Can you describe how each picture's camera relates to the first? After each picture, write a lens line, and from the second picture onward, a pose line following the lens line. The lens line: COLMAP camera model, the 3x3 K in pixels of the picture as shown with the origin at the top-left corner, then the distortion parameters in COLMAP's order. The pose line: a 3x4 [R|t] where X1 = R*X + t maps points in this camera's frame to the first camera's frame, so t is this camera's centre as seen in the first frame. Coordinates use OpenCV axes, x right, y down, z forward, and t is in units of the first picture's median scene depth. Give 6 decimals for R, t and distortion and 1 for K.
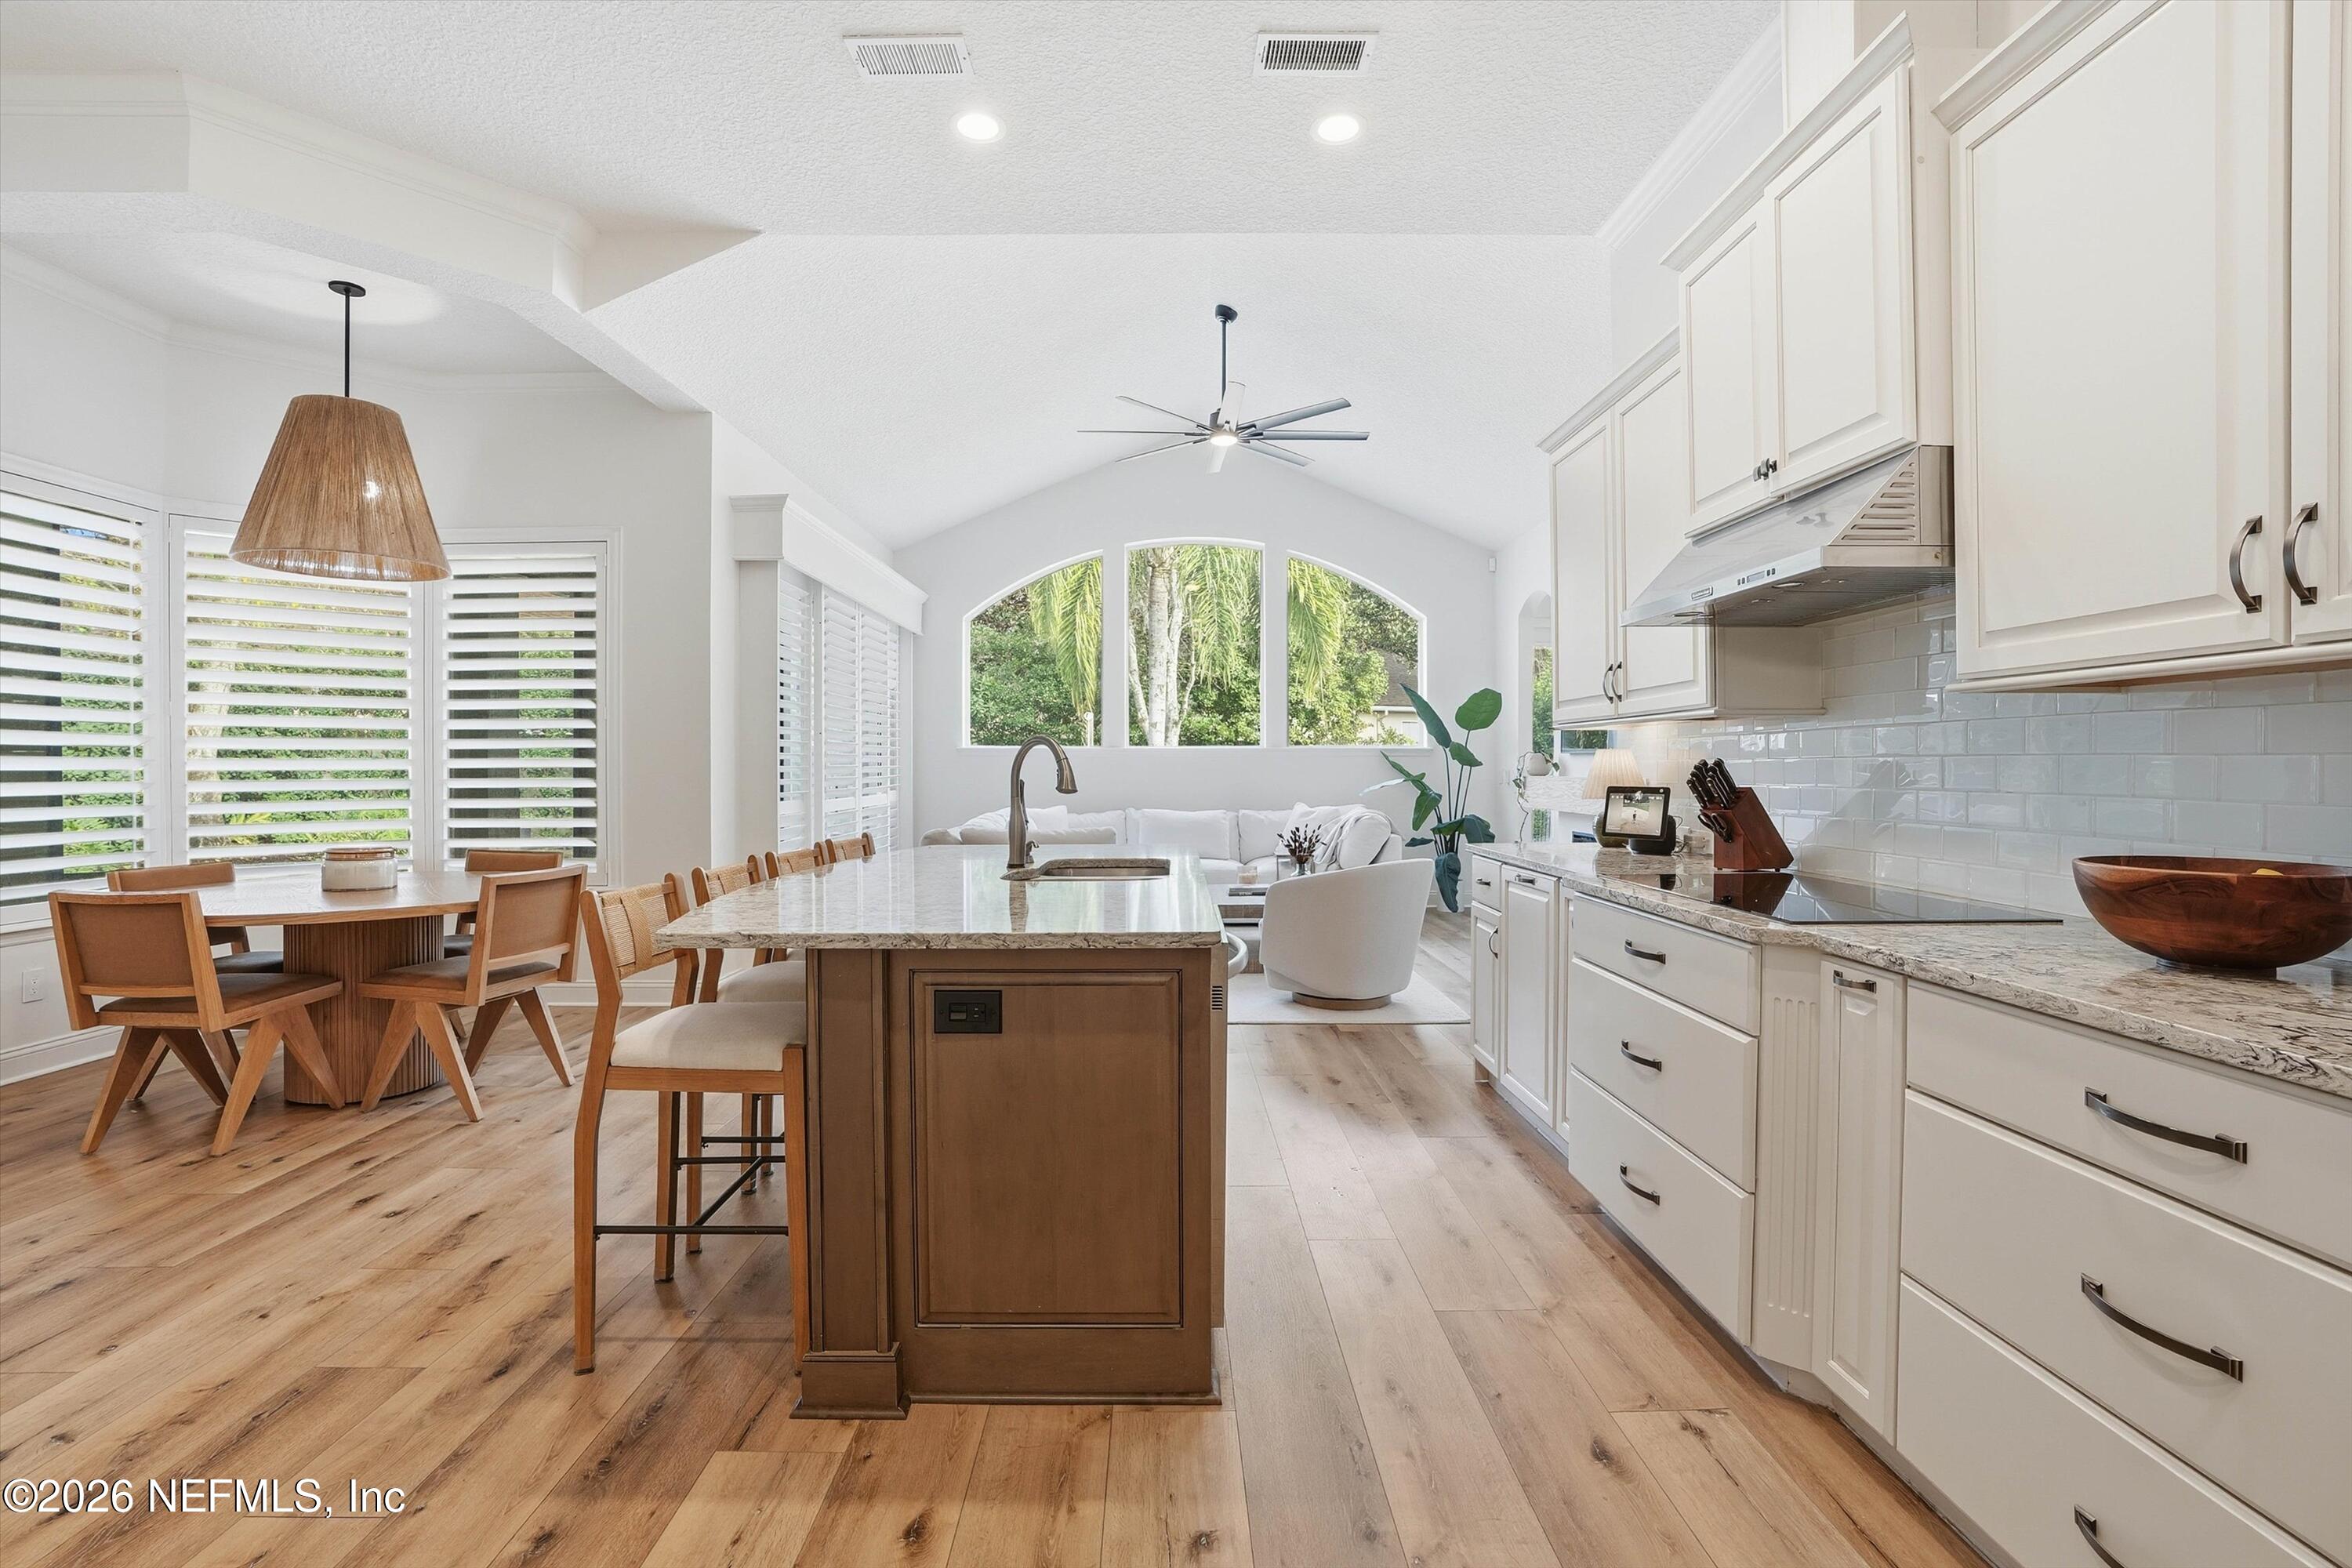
lens RADIAL K [[1117.8, 0, 1176.0], [0, 1117.8, 784.0], [0, 0, 1]] dist [-0.035859, 0.000348]
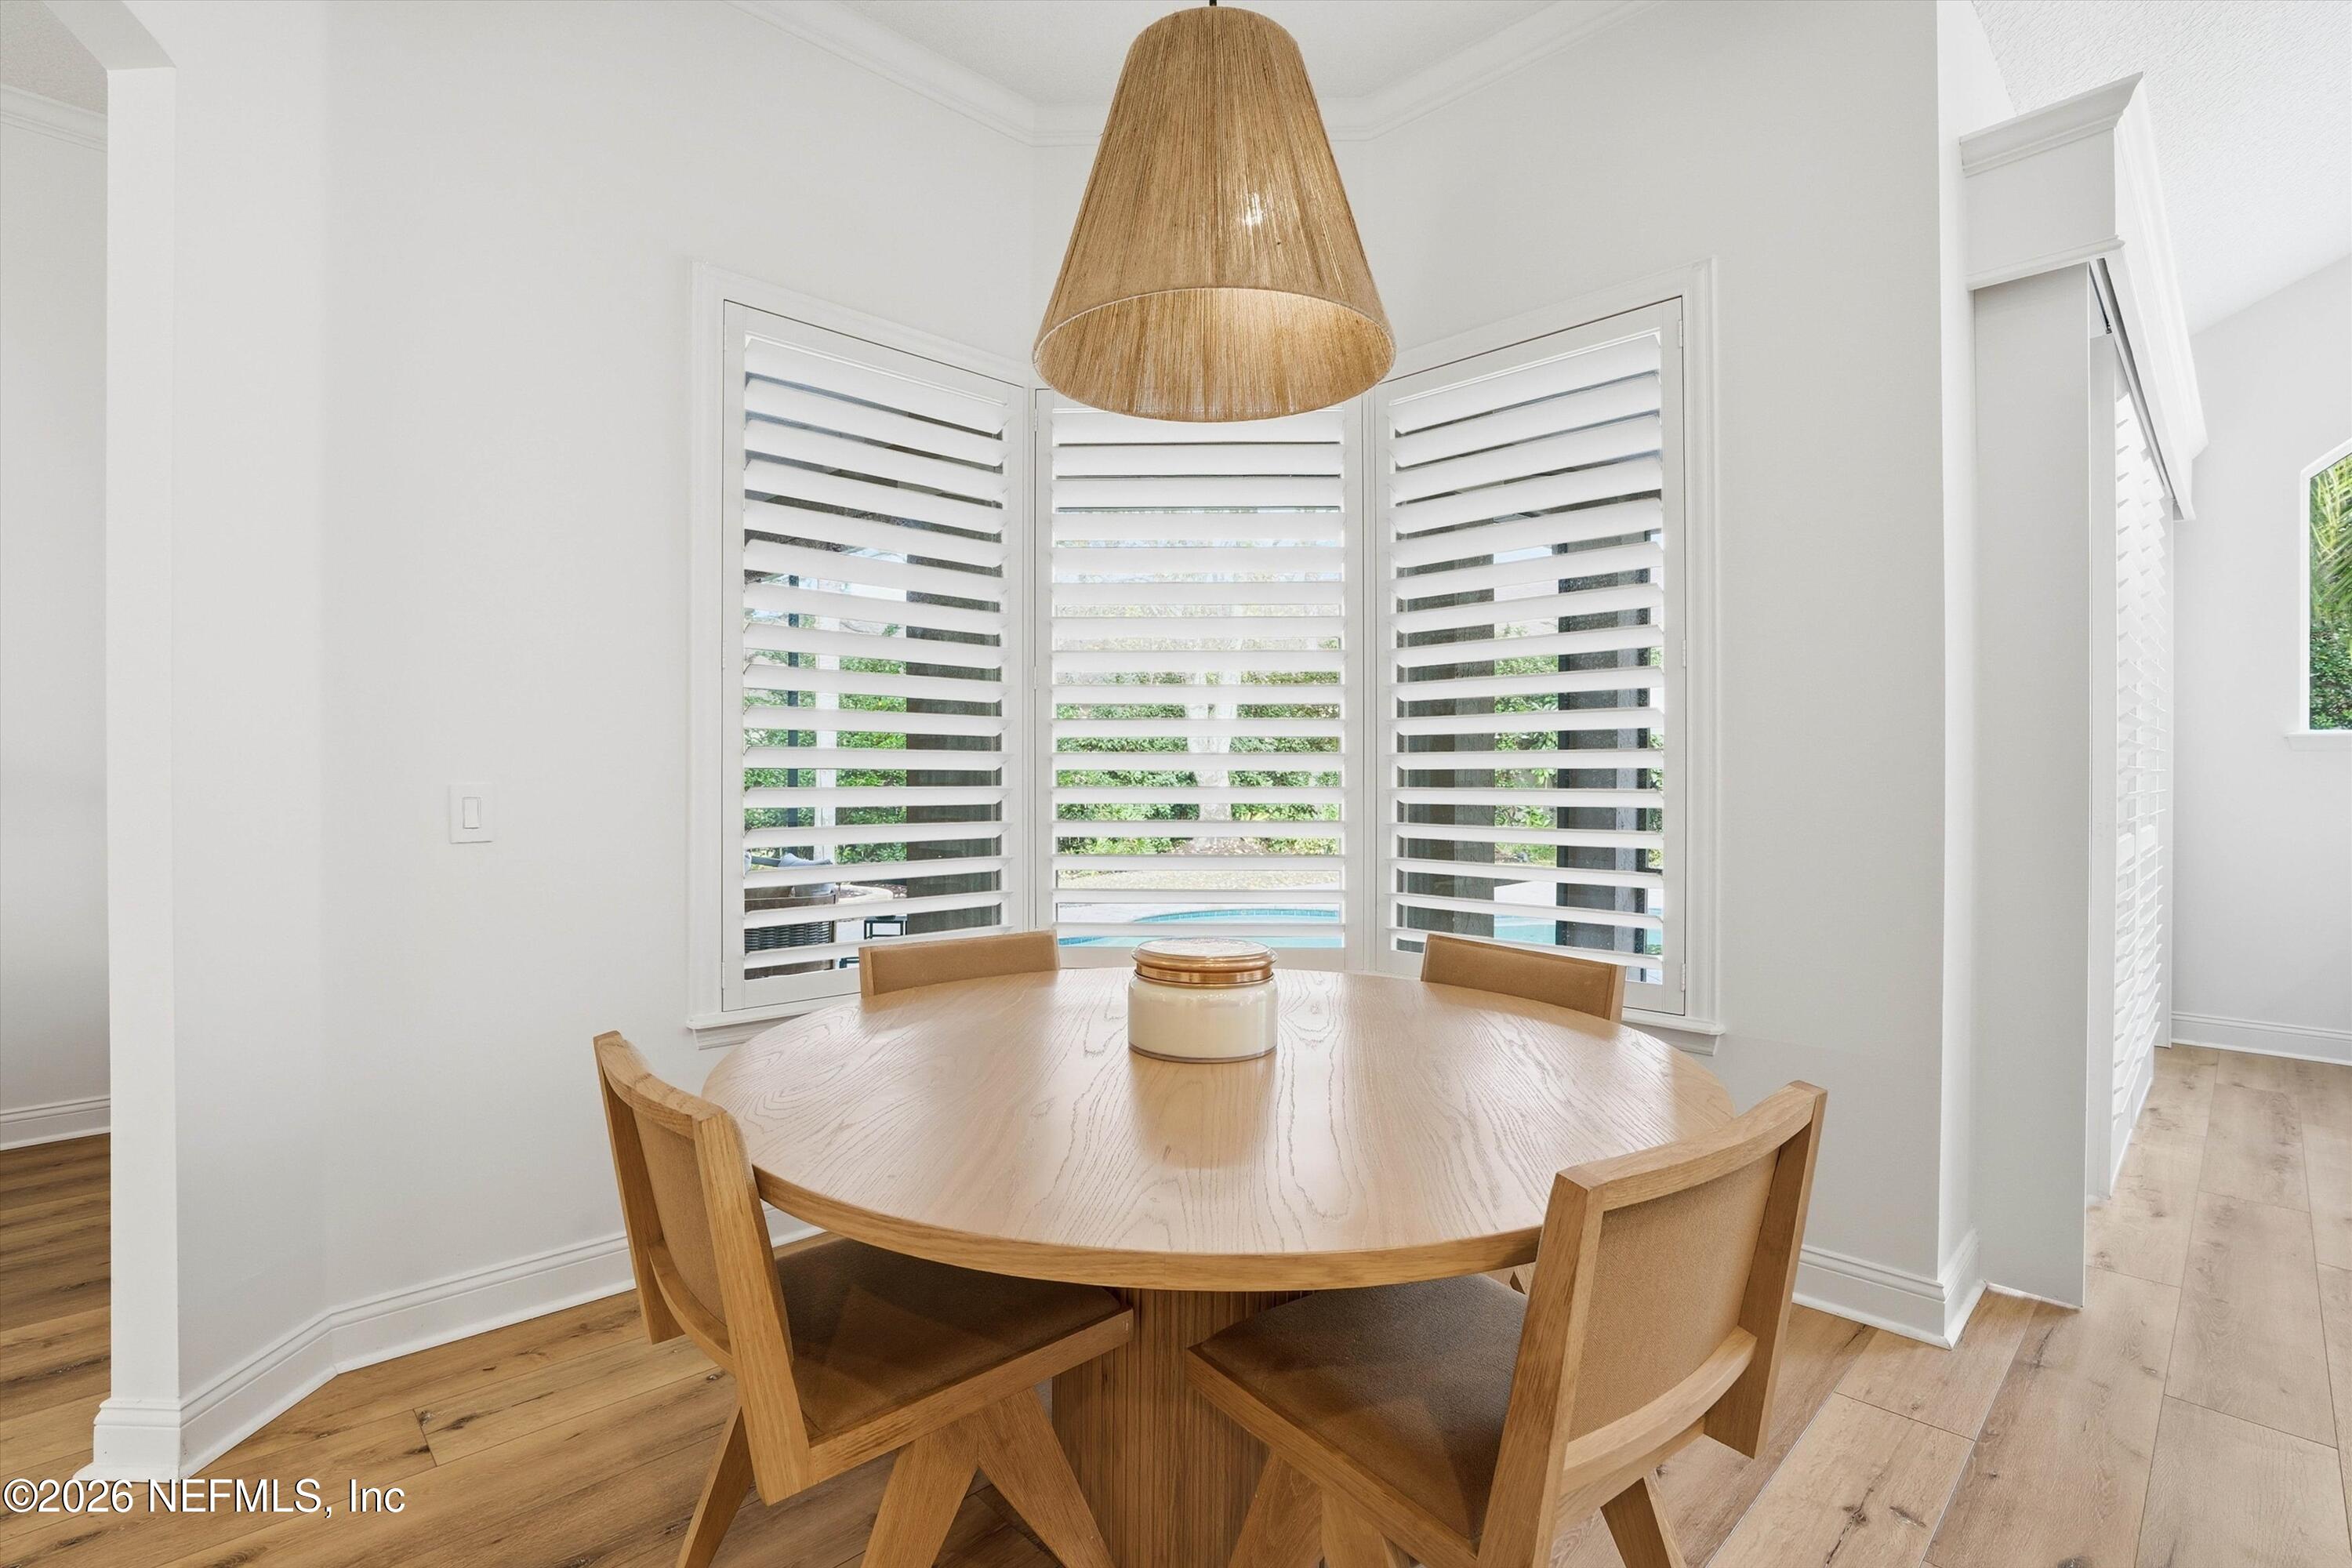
lens RADIAL K [[1117.8, 0, 1176.0], [0, 1117.8, 784.0], [0, 0, 1]] dist [-0.035859, 0.000348]
pose [[0.696480, 0.002227, -0.717573, -0.766398], [-0.008168, 0.999955, -0.004824, -0.013528], [0.717530, 0.009221, 0.696467, 1.203417]]
